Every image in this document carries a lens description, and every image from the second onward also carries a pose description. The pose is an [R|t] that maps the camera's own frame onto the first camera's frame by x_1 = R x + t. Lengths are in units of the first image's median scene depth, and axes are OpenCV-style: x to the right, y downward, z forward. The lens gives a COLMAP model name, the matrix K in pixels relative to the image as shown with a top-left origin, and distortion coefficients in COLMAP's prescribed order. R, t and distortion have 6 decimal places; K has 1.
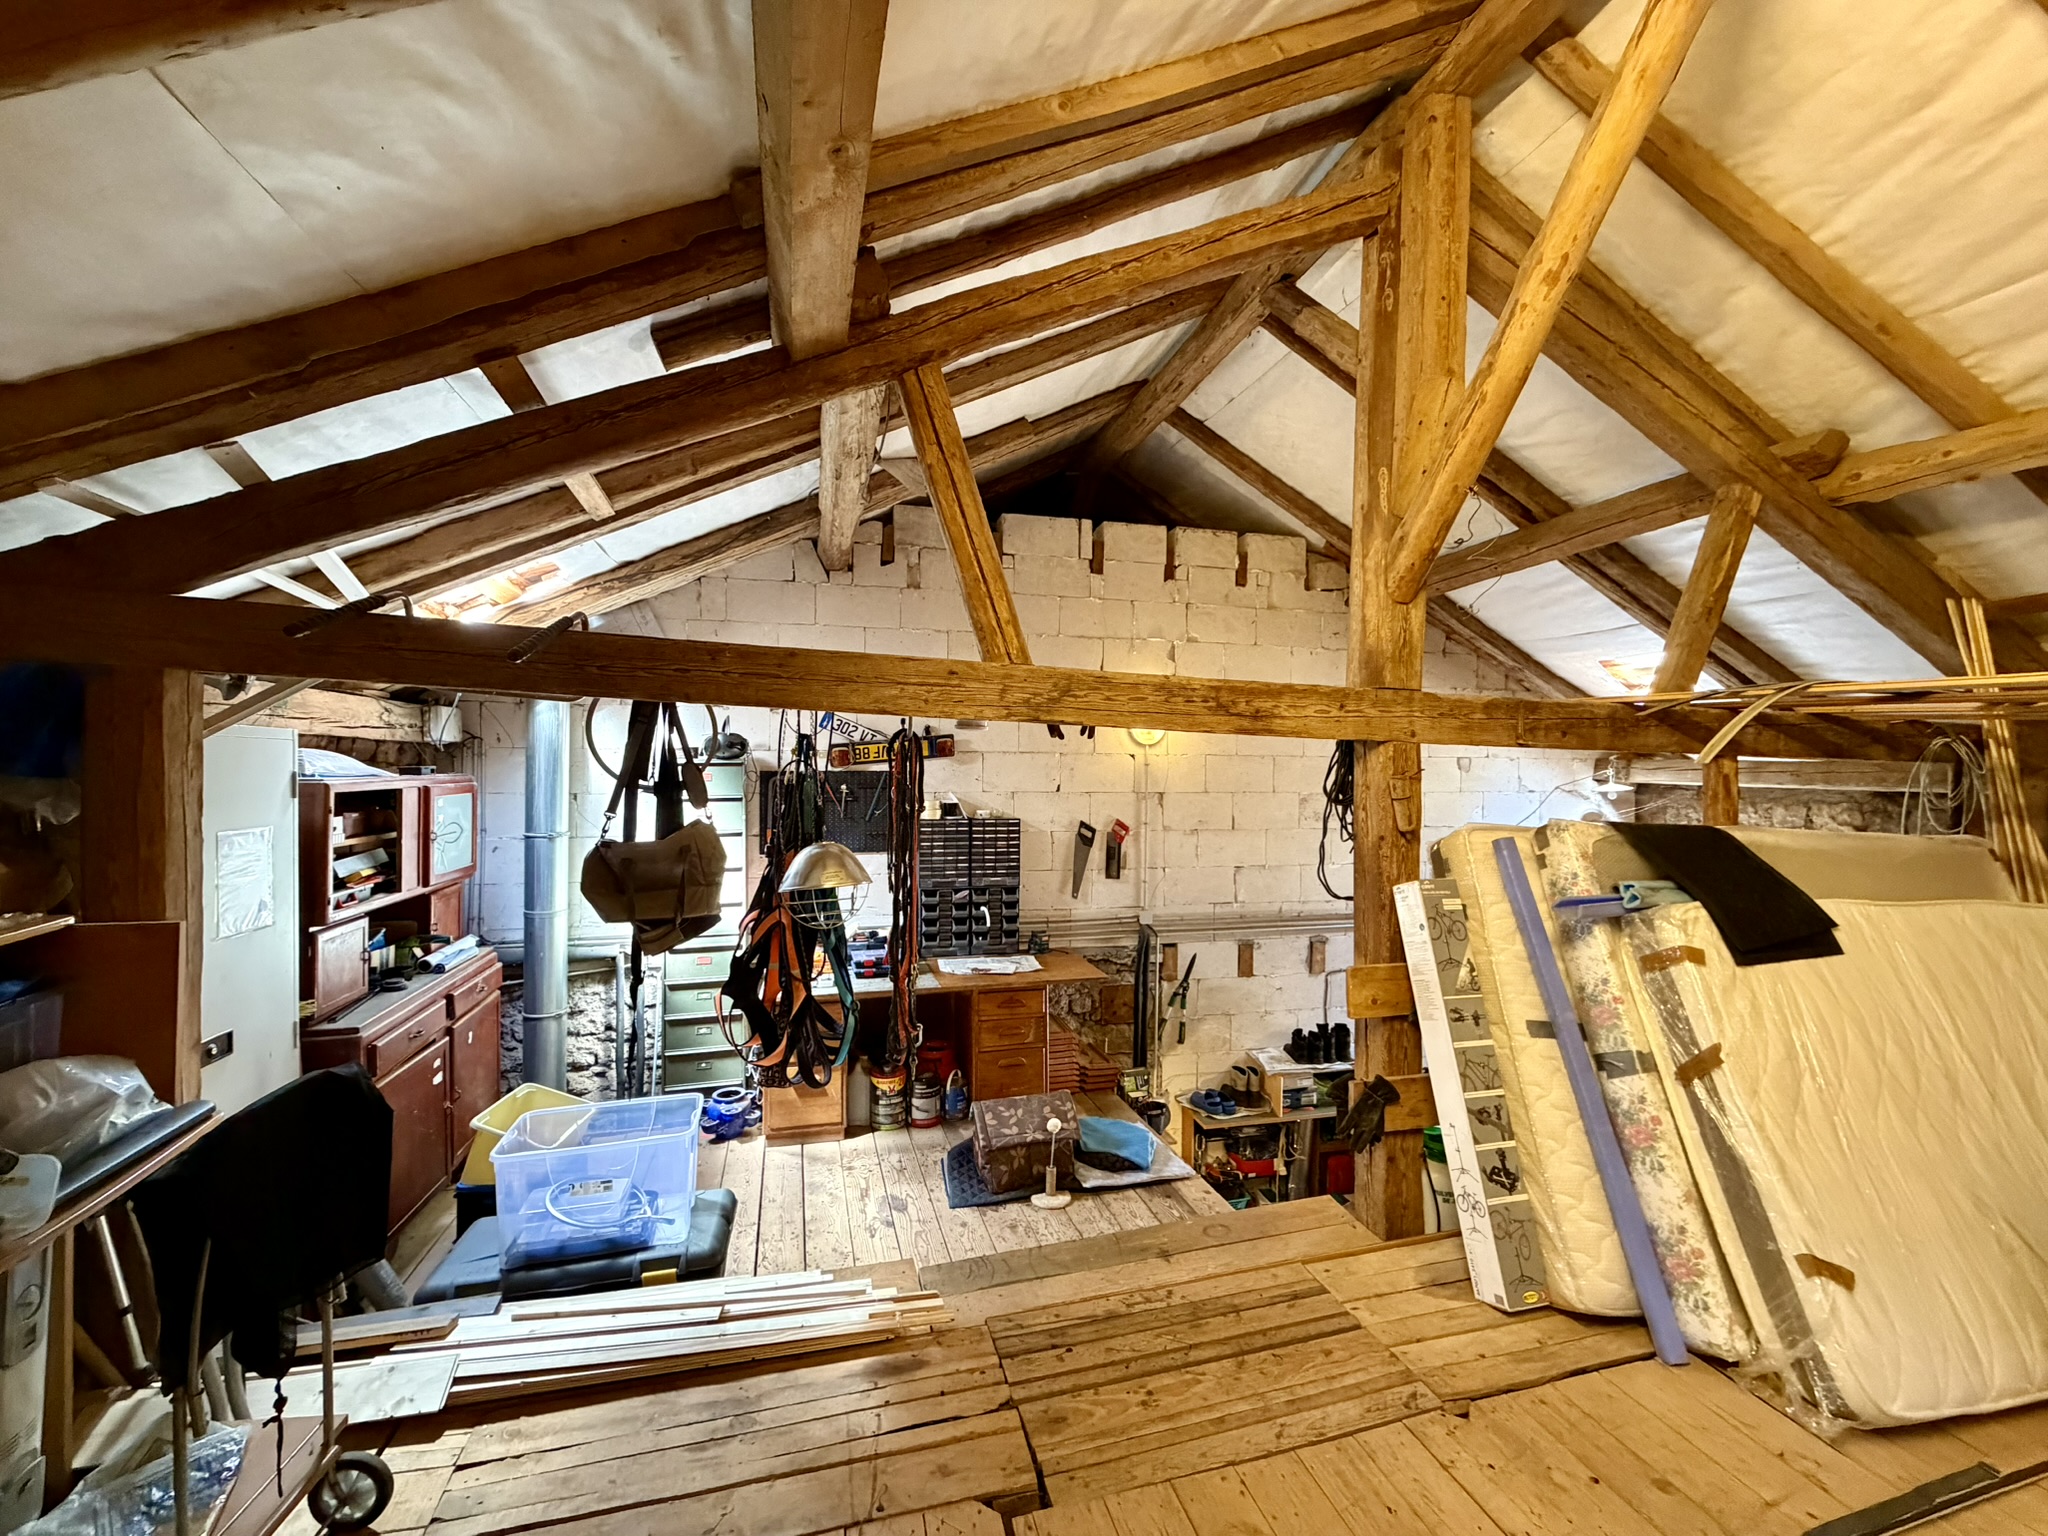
lens RADIAL K [[814.0, 0, 1030.0], [0, 814.0, 774.7], [0, 0, 1]] dist [0.001239, 0.000331]
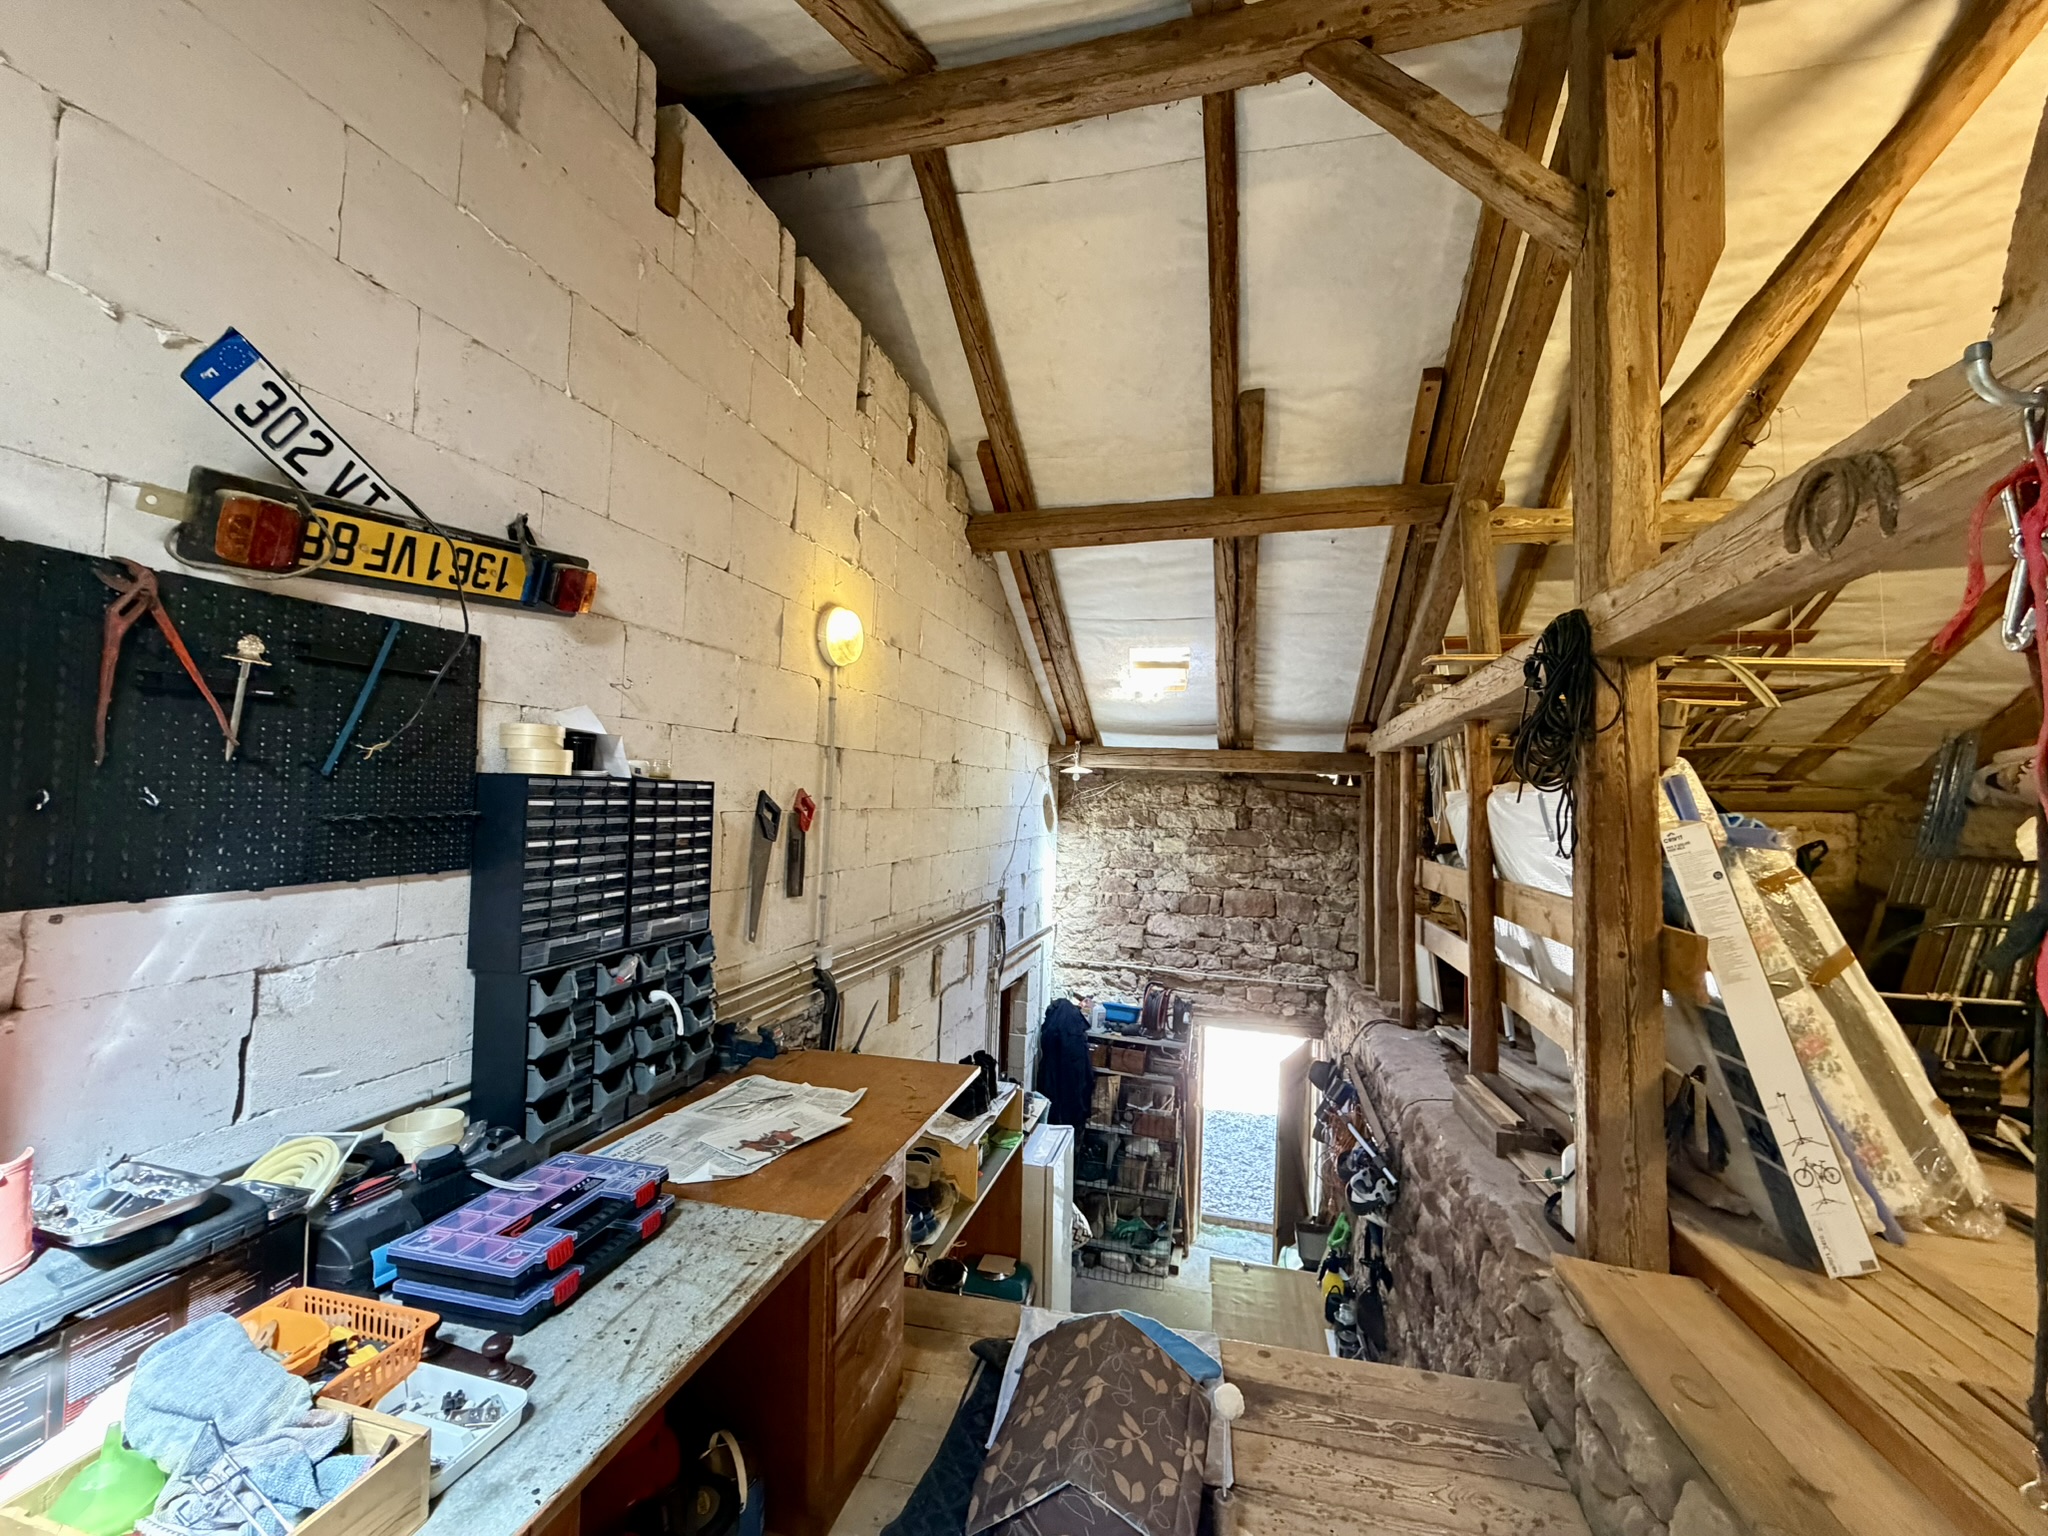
lens RADIAL K [[814.0, 0, 1024.2], [0, 814.0, 767.9], [0, 0, 1]] dist [0.001239, 0.000331]
pose [[0.493227, 0.034592, 0.869212, -0.329222], [-0.015697, 0.999400, -0.030866, 0.058894], [-0.869759, 0.001580, 0.493474, 0.634576]]
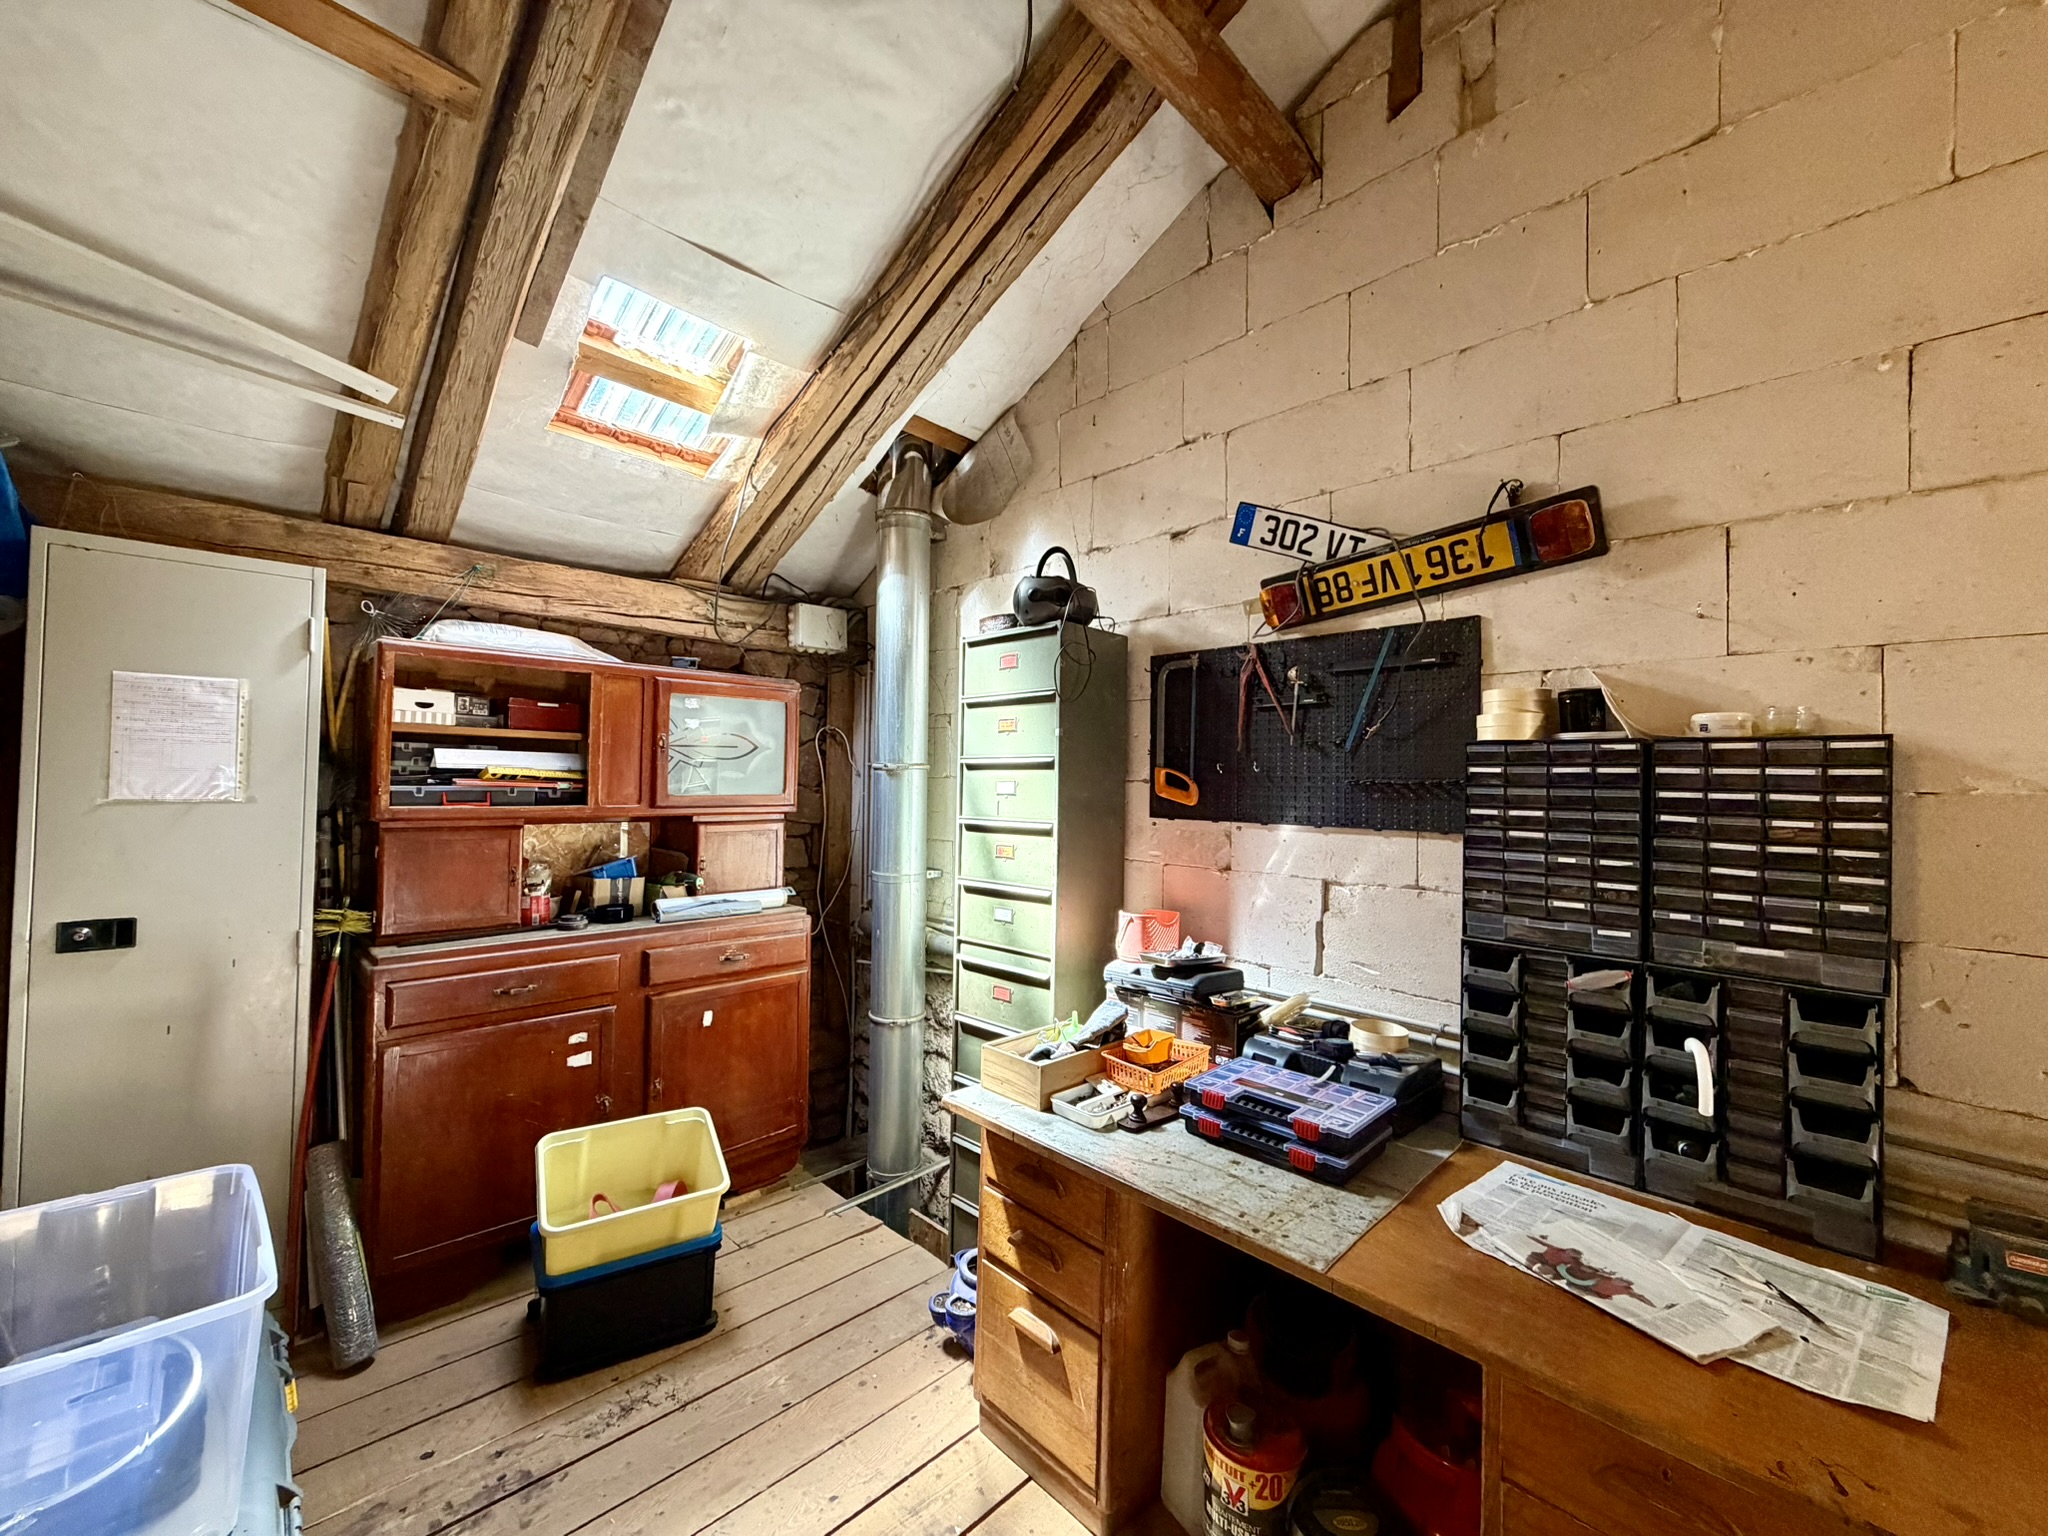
lens RADIAL K [[814.0, 0, 1020.9], [0, 814.0, 772.3], [0, 0, 1]] dist [0.001239, 0.000331]
pose [[0.494828, -0.006558, -0.868966, 0.075718], [-0.023280, 0.999513, -0.020799, 0.079157], [0.868679, 0.030521, 0.494435, 0.648443]]
